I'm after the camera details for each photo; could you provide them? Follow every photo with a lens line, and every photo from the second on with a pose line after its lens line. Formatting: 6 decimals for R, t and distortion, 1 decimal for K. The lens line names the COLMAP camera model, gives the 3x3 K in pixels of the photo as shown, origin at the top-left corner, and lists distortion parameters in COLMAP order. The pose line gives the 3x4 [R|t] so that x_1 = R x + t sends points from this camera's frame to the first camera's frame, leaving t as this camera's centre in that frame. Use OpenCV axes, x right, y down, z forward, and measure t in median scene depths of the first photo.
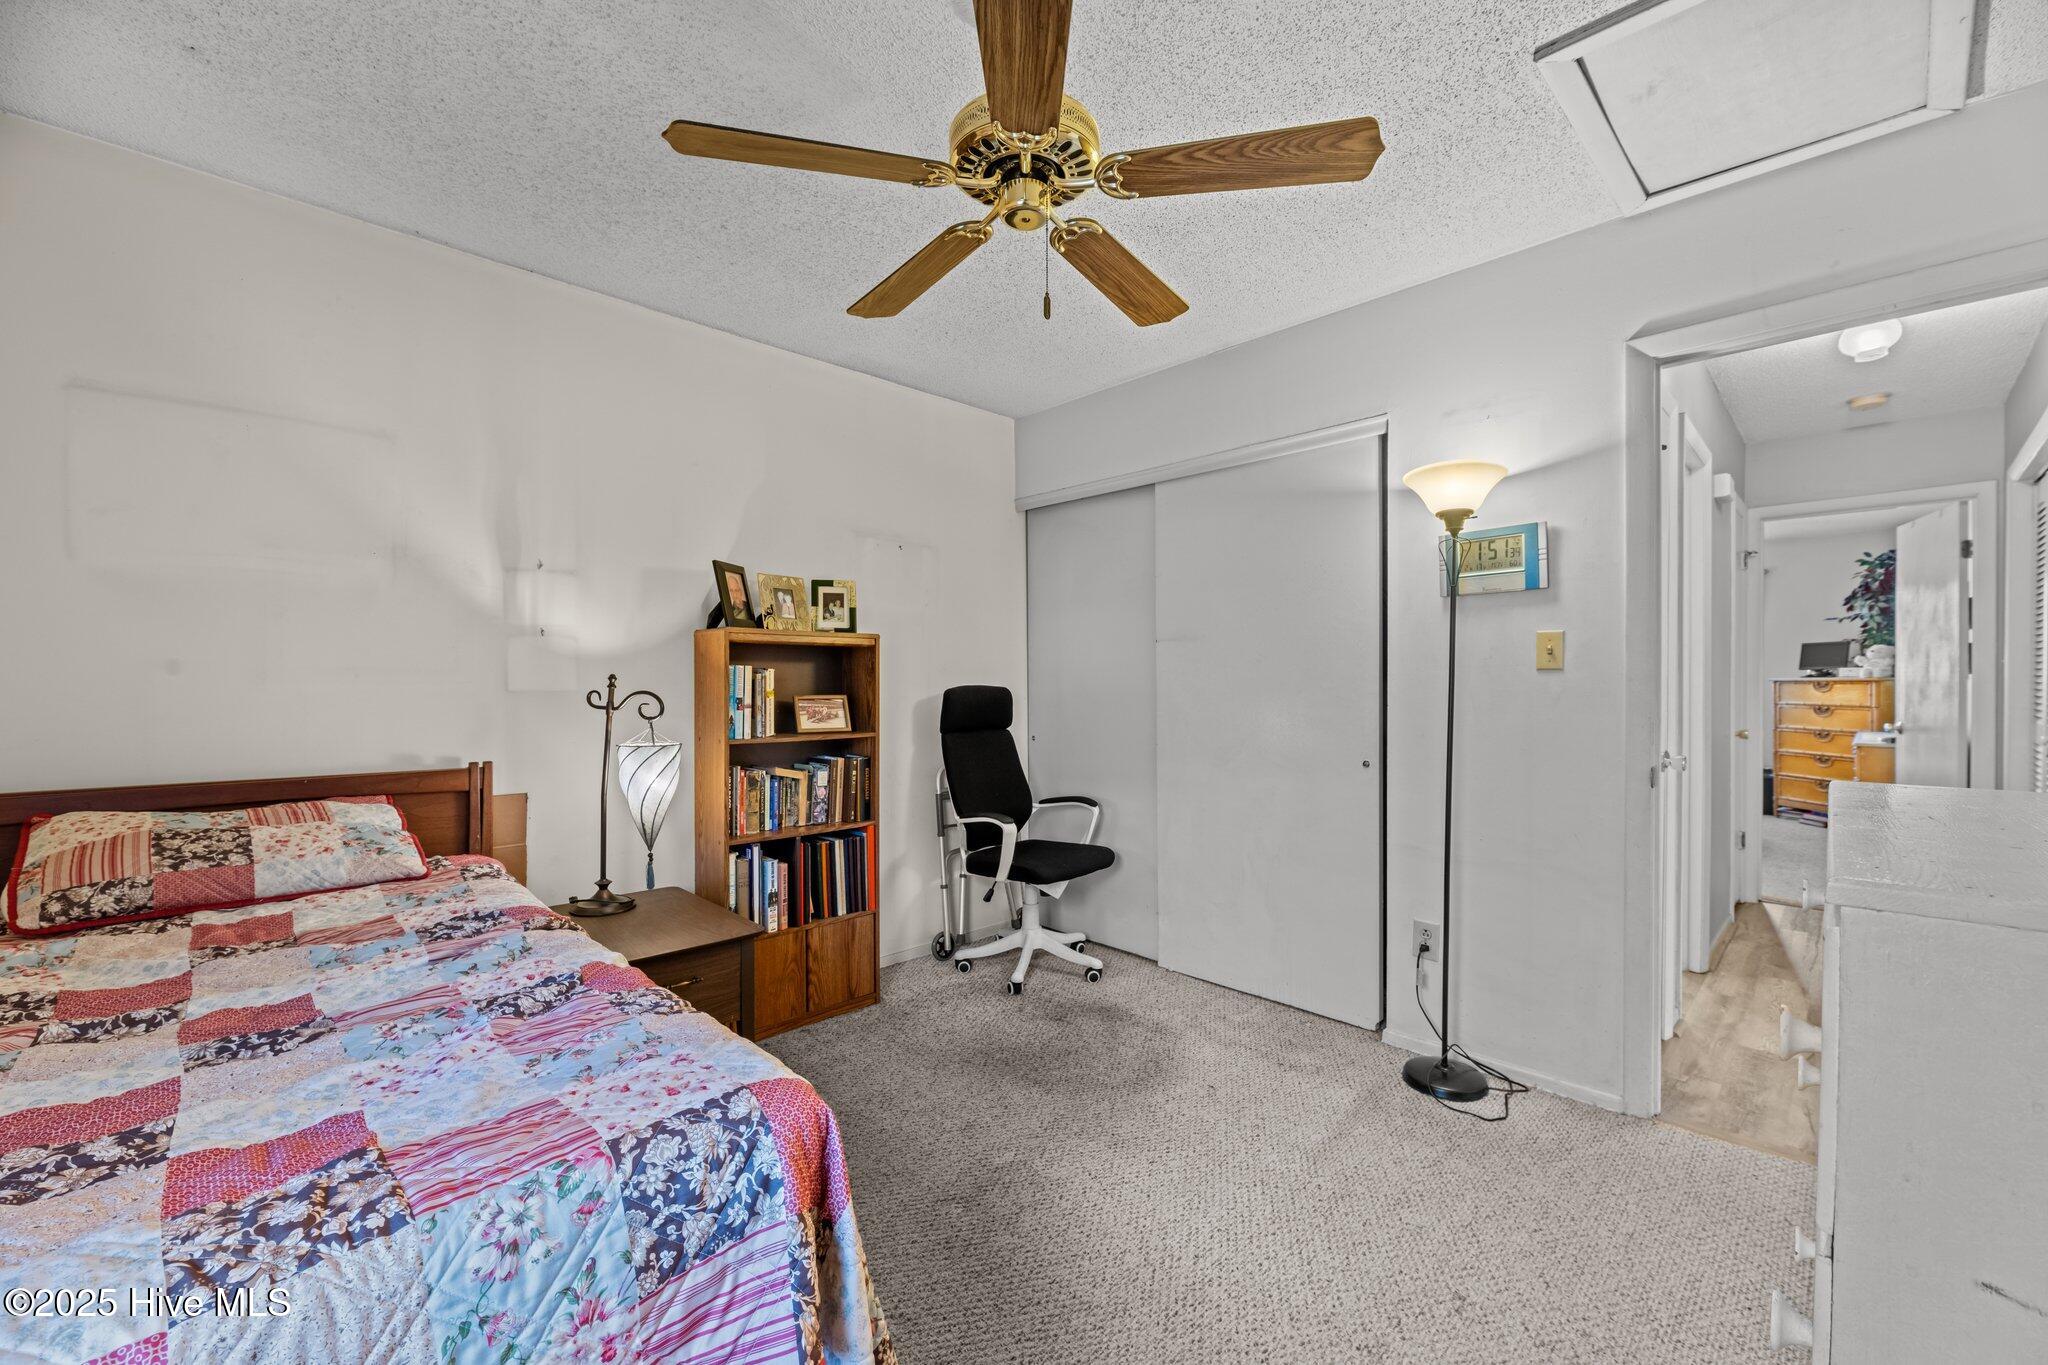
lens RADIAL K [[837.1, 0, 1024.0], [0, 837.1, 682.5], [0, 0, 1]] dist [-0.001327, -0.000174]
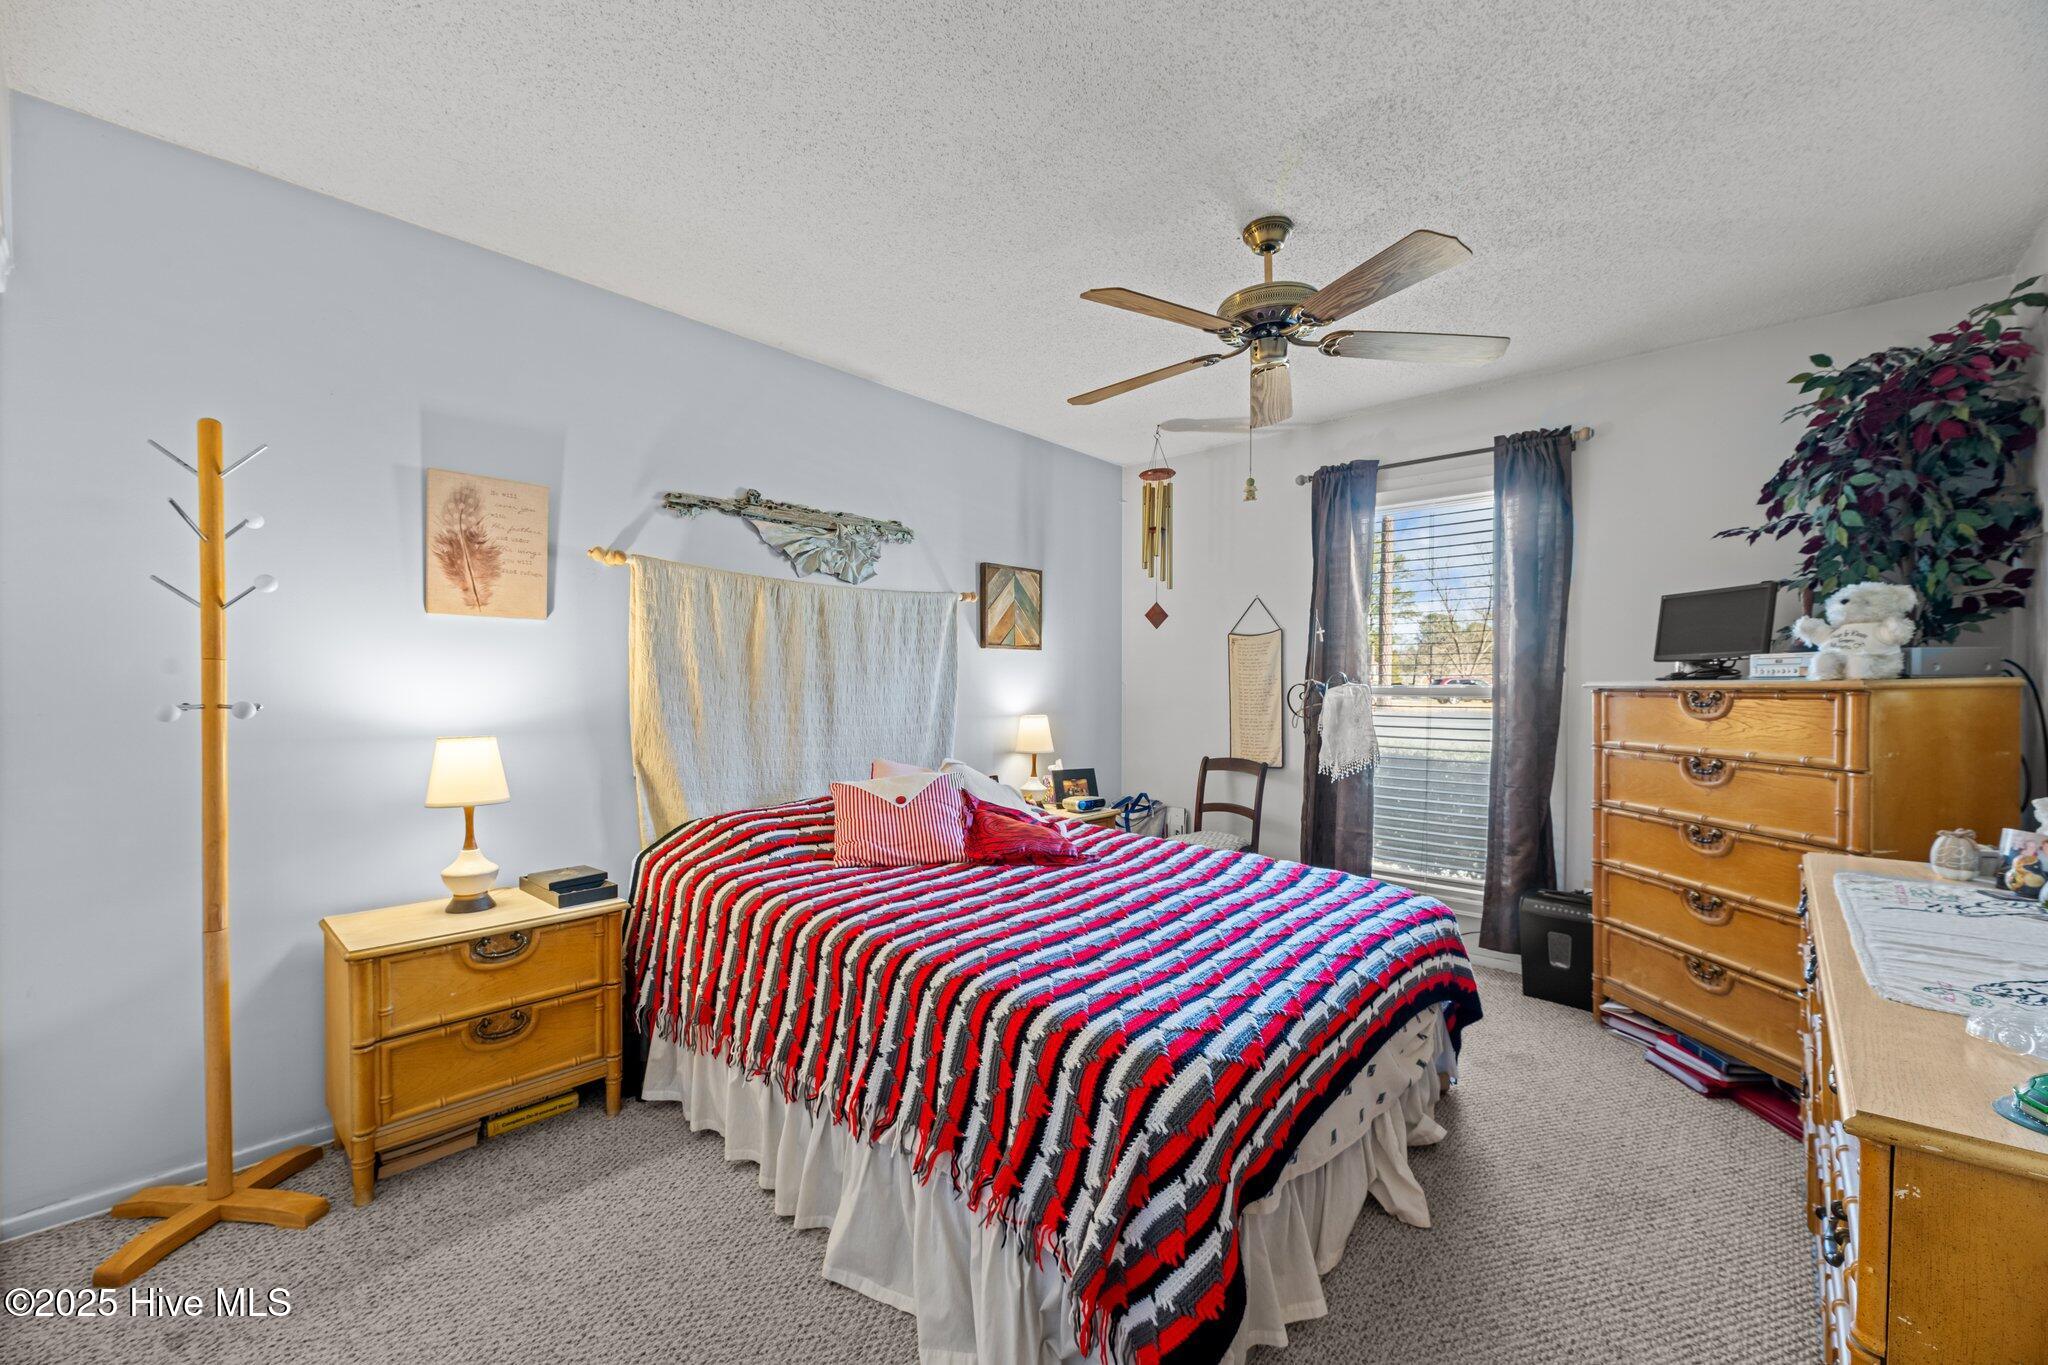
lens RADIAL K [[837.1, 0, 1024.0], [0, 837.1, 682.5], [0, 0, 1]] dist [-0.001327, -0.000174]
pose [[0.997920, 0.004336, 0.064317, 0.619037], [-0.004563, 0.999984, 0.003375, -0.004749], [-0.064302, -0.003662, 0.997924, 0.638858]]
